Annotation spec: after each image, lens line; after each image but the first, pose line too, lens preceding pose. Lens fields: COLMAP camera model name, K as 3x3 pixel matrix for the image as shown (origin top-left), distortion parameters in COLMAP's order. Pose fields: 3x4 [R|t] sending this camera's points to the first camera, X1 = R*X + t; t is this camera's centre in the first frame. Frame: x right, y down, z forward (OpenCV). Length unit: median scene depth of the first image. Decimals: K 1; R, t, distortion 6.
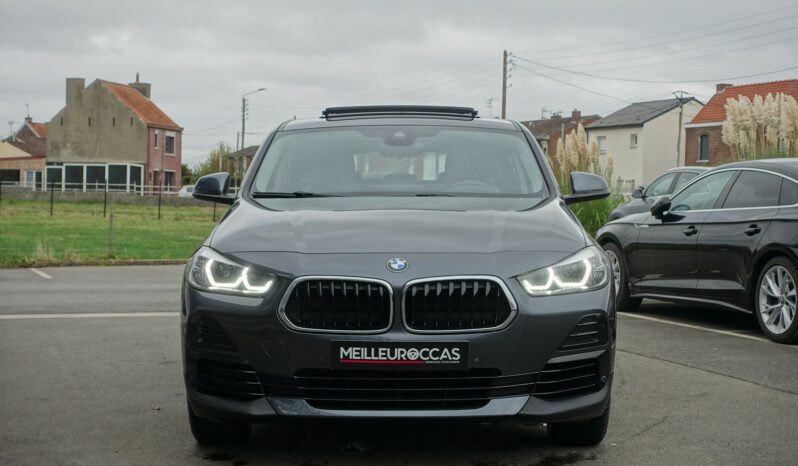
lens RADIAL K [[1349.0, 0, 396.0], [0, 1349.0, 236.2], [0, 0, 1]] dist [-0.064285, 0.000000]
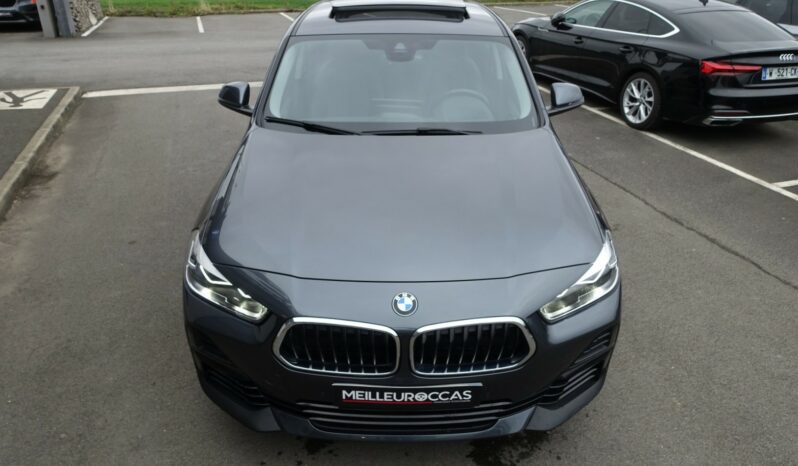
lens RADIAL K [[550.4, 0, 396.8], [0, 550.4, 234.0], [0, 0, 1]] dist [0.003558, -0.006035]
pose [[0.999897, -0.001533, 0.014240, -0.009111], [-0.004818, 0.900294, 0.435256, -0.174483], [-0.013488, -0.435280, 0.900194, 0.696344]]
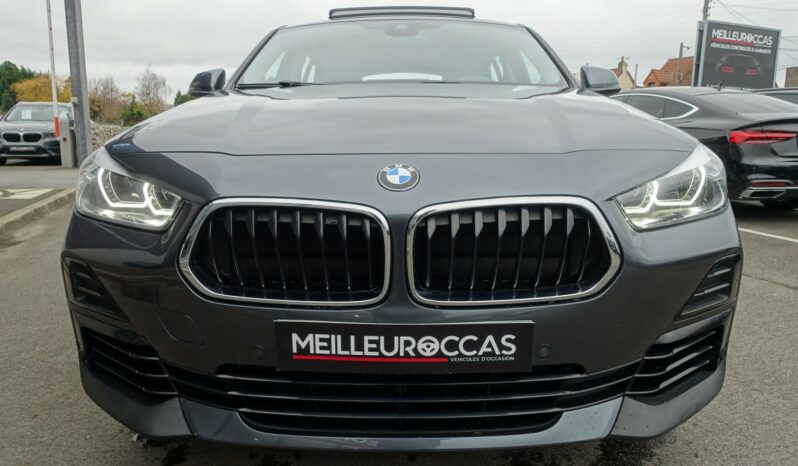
lens RADIAL K [[550.4, 0, 397.9], [0, 550.4, 236.7], [0, 0, 1]] dist [0.003558, -0.006035]
pose [[0.999983, -0.003104, -0.004902, 0.001817], [0.003873, 0.986163, 0.165732, 0.008849], [0.004319, -0.165749, 0.986159, 0.779542]]
